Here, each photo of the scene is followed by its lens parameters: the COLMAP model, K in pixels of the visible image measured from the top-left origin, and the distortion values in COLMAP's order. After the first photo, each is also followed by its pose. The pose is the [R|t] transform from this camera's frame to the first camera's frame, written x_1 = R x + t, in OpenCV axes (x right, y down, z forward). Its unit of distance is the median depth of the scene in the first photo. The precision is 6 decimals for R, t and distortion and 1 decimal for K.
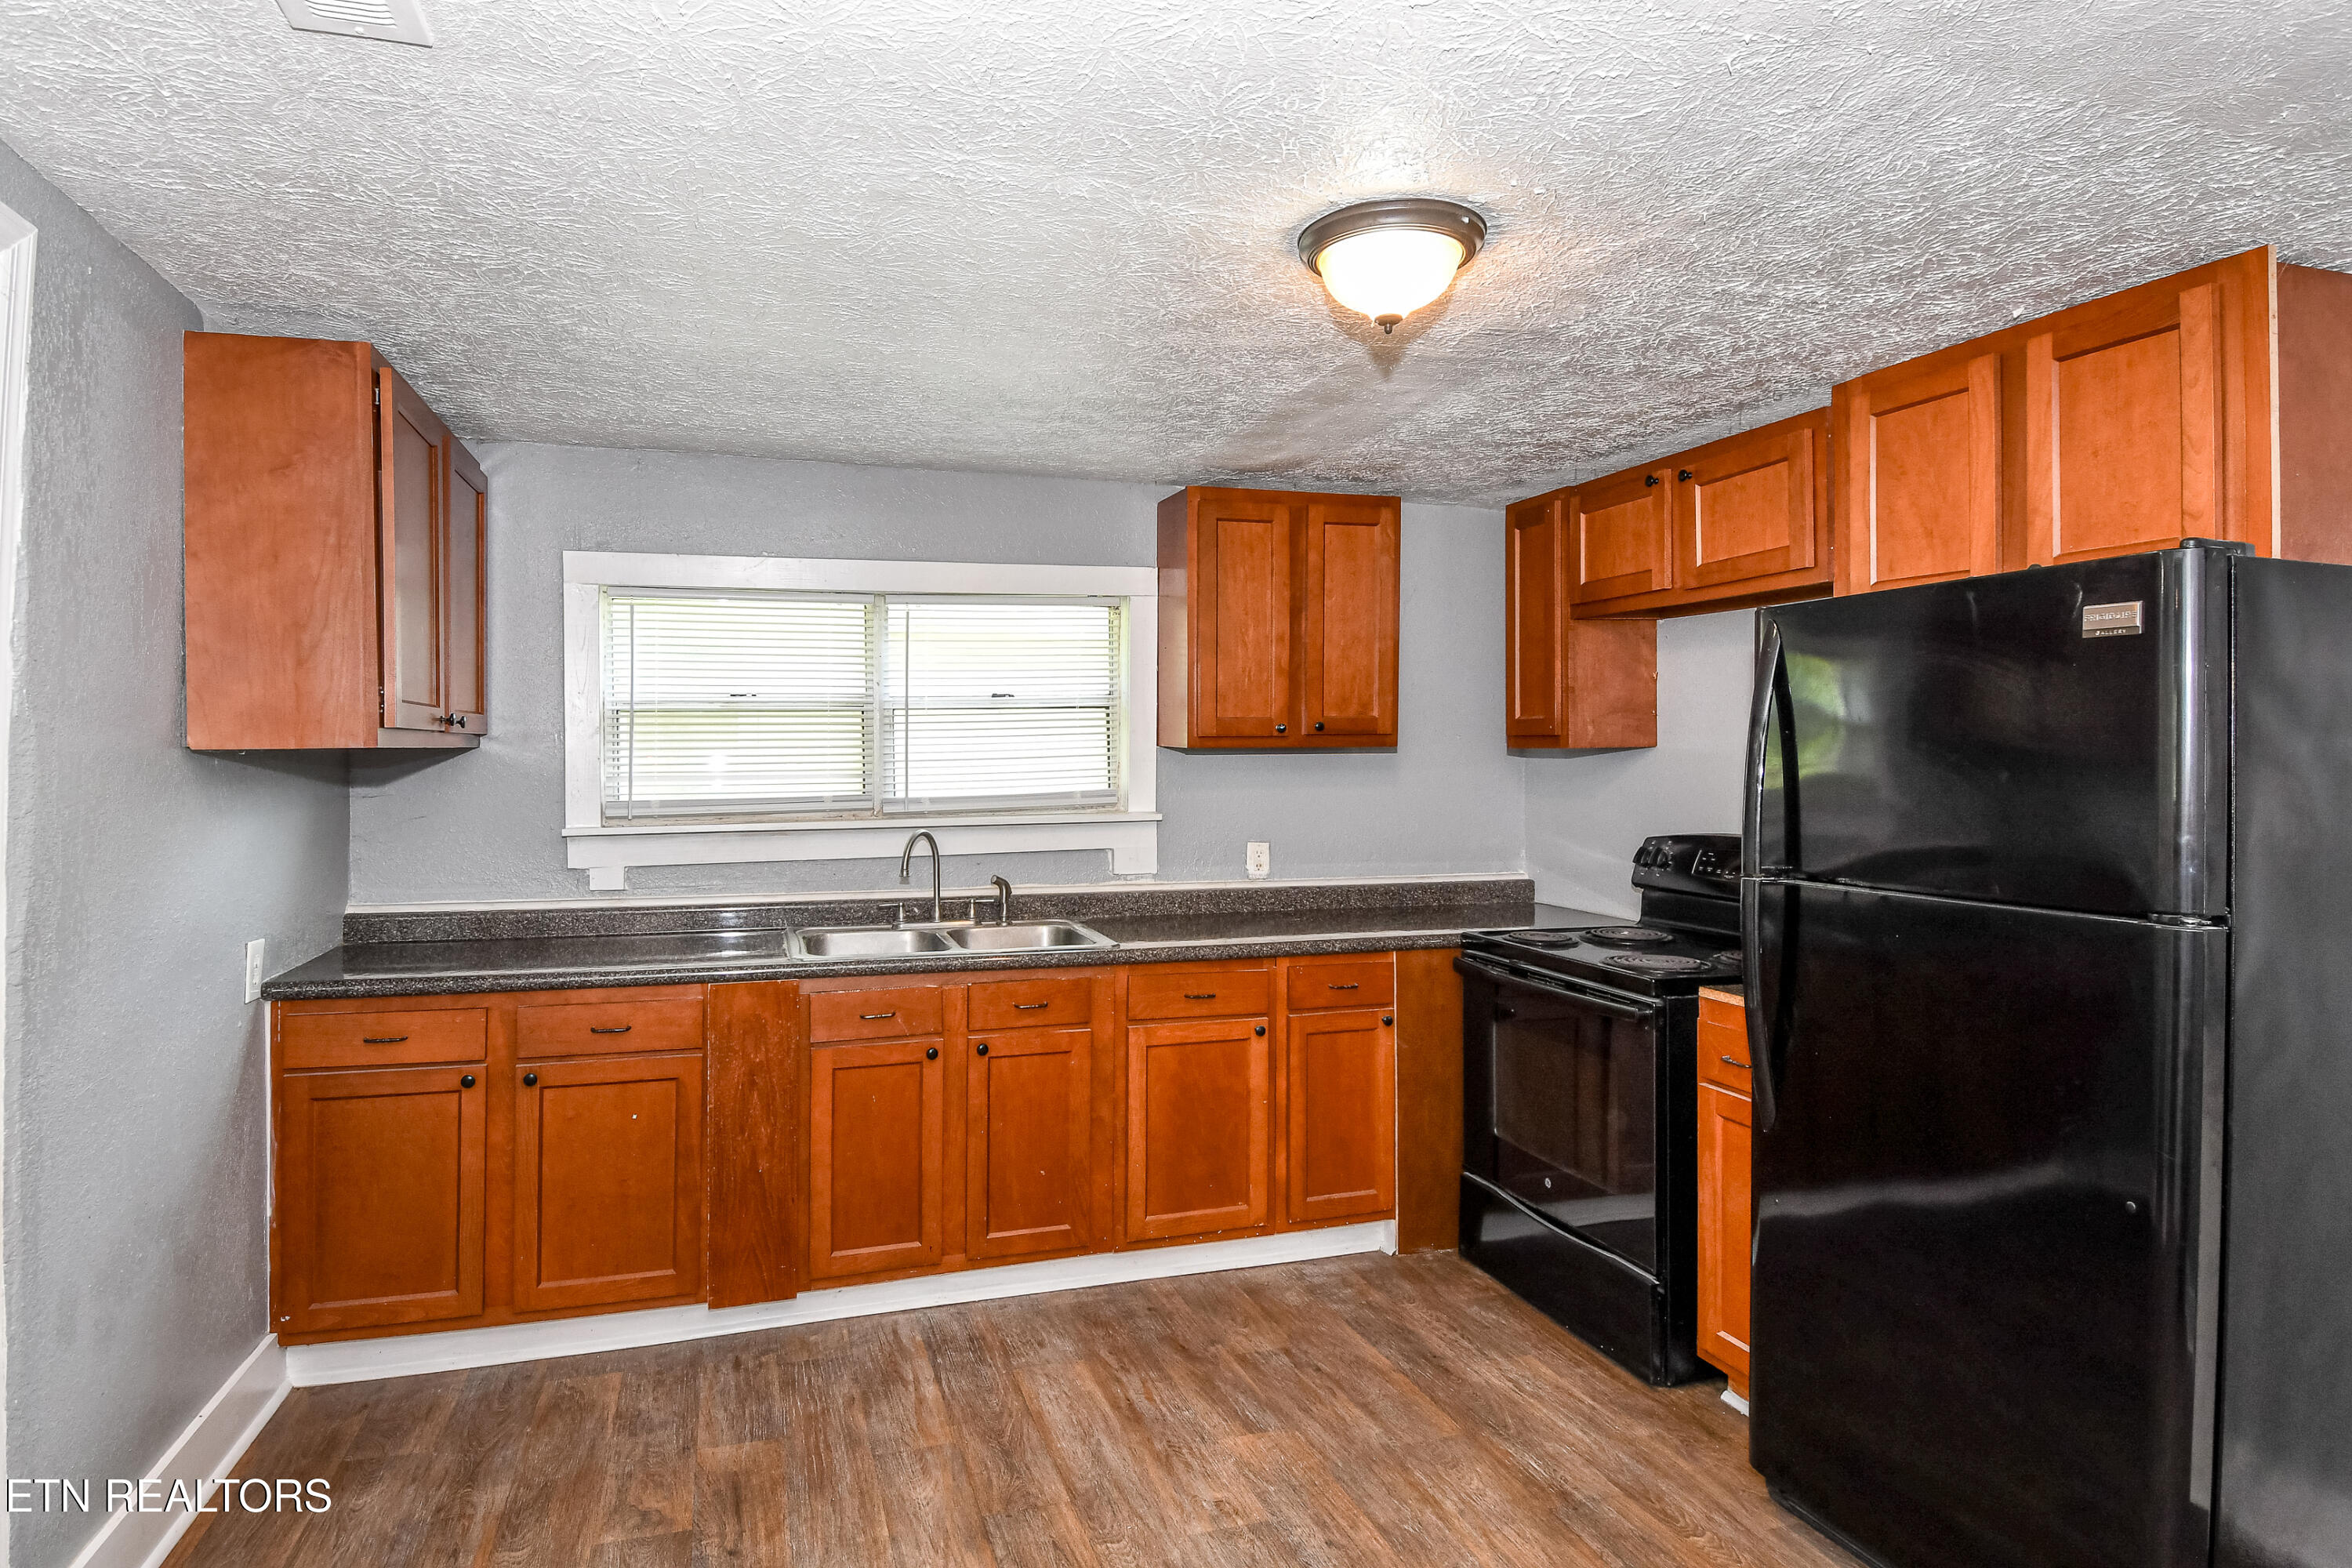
lens RADIAL K [[1237.7, 0, 1152.4], [0, 1237.7, 775.2], [0, 0, 1]] dist [0.050804, -0.049153]
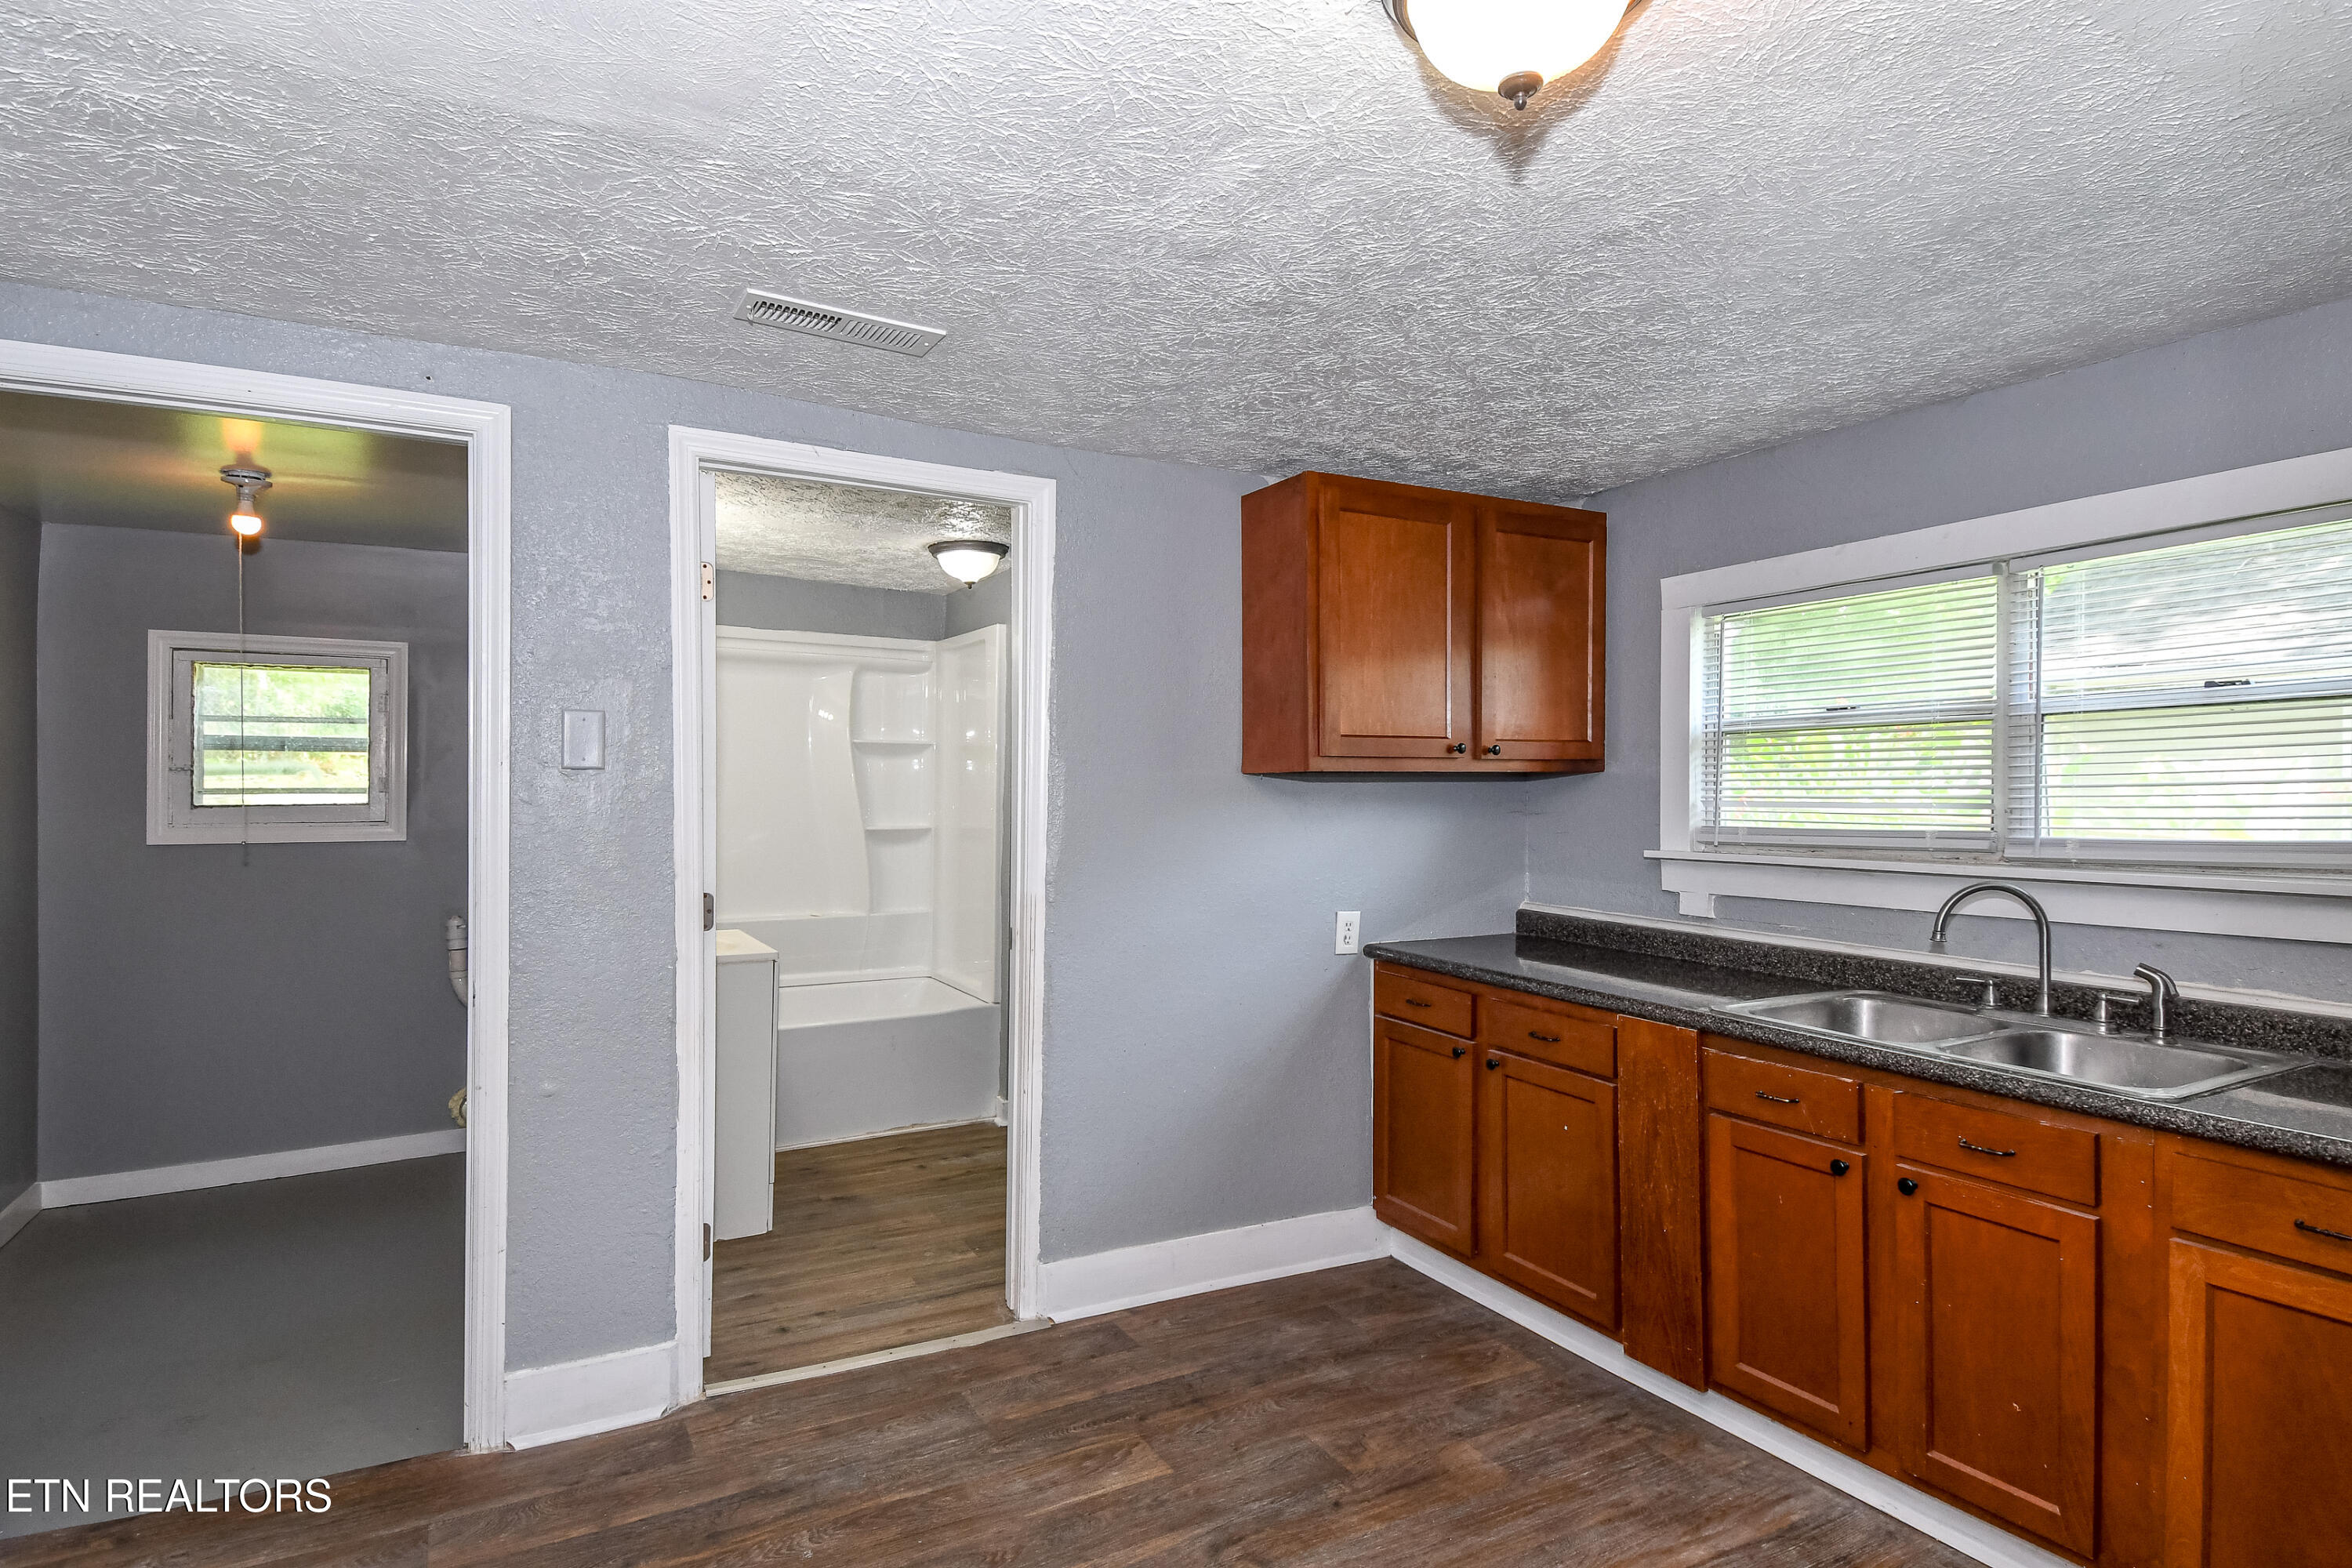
lens RADIAL K [[1239.1, 0, 1176.0], [0, 1239.1, 784.0], [0, 0, 1]] dist [0.008292, -0.000693]
pose [[0.219414, 0.001534, -0.975631, 0.471636], [-0.023123, 0.999726, -0.003628, 0.000884], [0.975358, 0.023355, 0.219389, 0.420004]]
